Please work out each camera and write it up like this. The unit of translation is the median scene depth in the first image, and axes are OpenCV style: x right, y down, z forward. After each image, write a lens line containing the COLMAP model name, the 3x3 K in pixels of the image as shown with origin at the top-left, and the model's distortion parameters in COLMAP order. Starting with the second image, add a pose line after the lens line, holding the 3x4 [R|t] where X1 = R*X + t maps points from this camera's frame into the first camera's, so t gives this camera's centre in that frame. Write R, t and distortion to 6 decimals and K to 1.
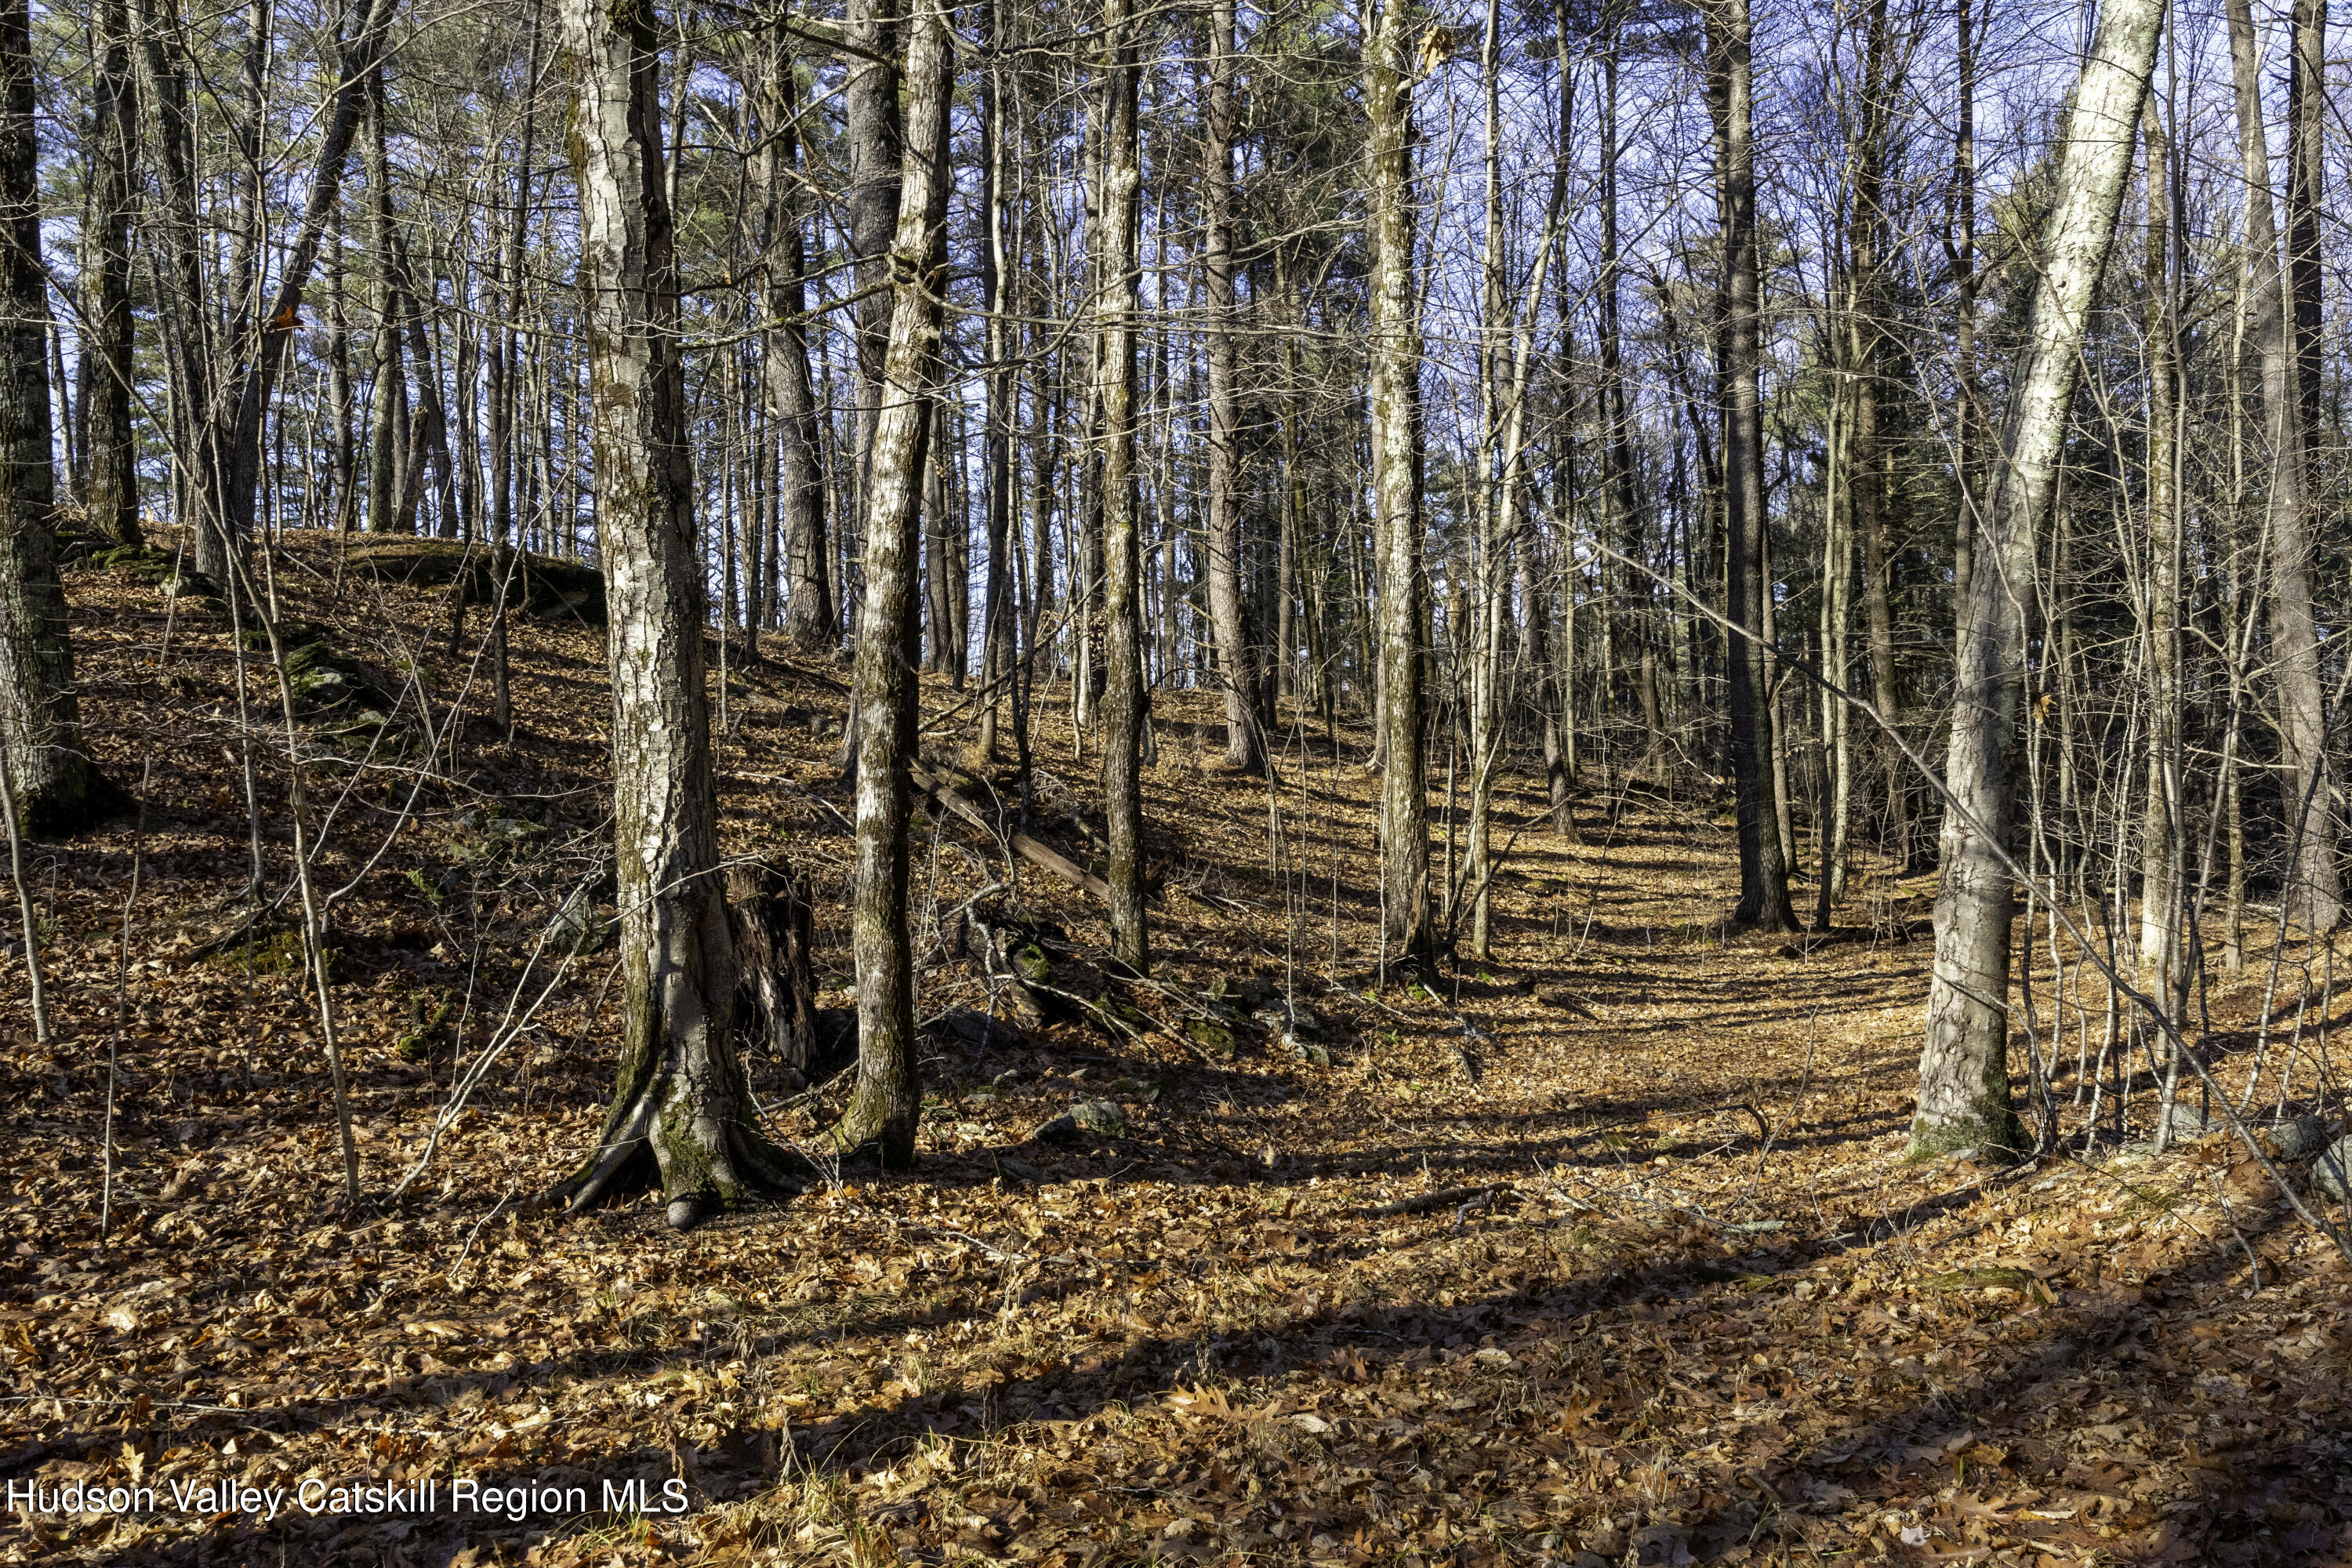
lens RADIAL K [[1901.2, 0, 1175.2], [0, 1901.2, 785.5], [0, 0, 1]] dist [0.005860, -0.015591]
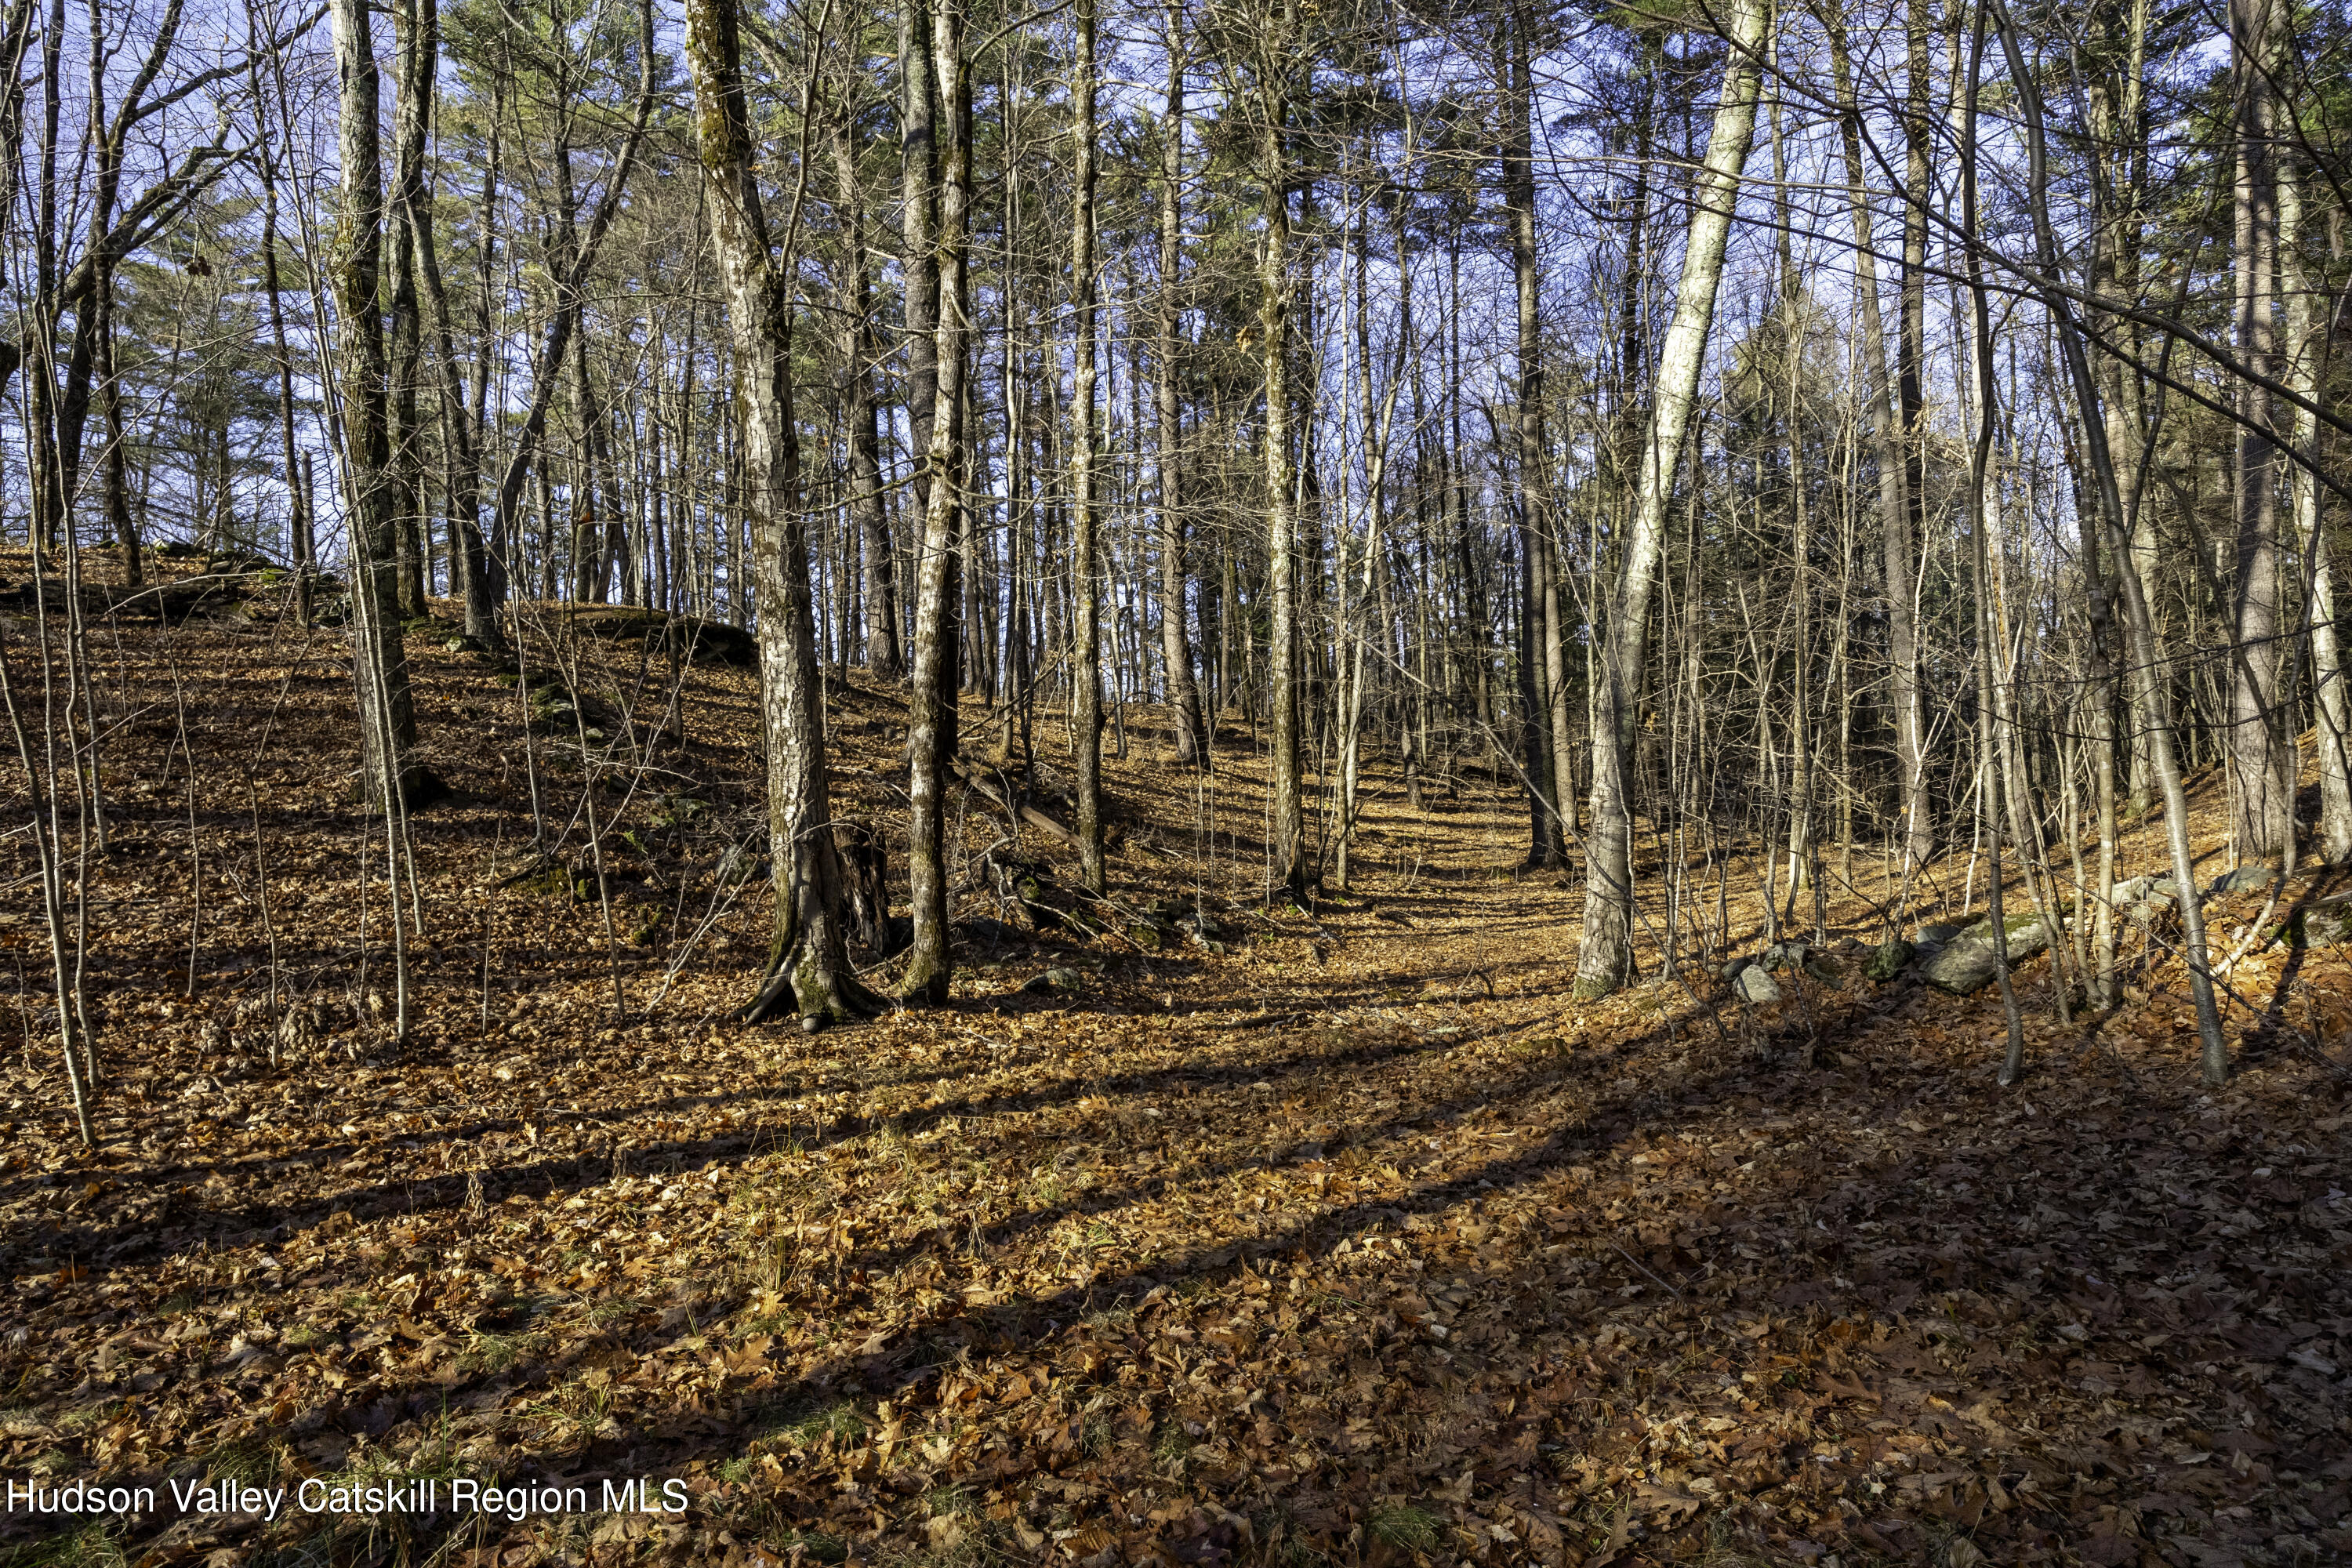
lens RADIAL K [[1418.3, 0, 1178.1], [0, 1418.3, 785.9], [0, 0, 1]] dist [-0.008057, 0.000024]
pose [[0.999869, -0.008211, 0.013937, 0.041311], [0.008077, 0.999921, 0.009673, -0.000697], [-0.014016, -0.009560, 0.999856, -0.205972]]
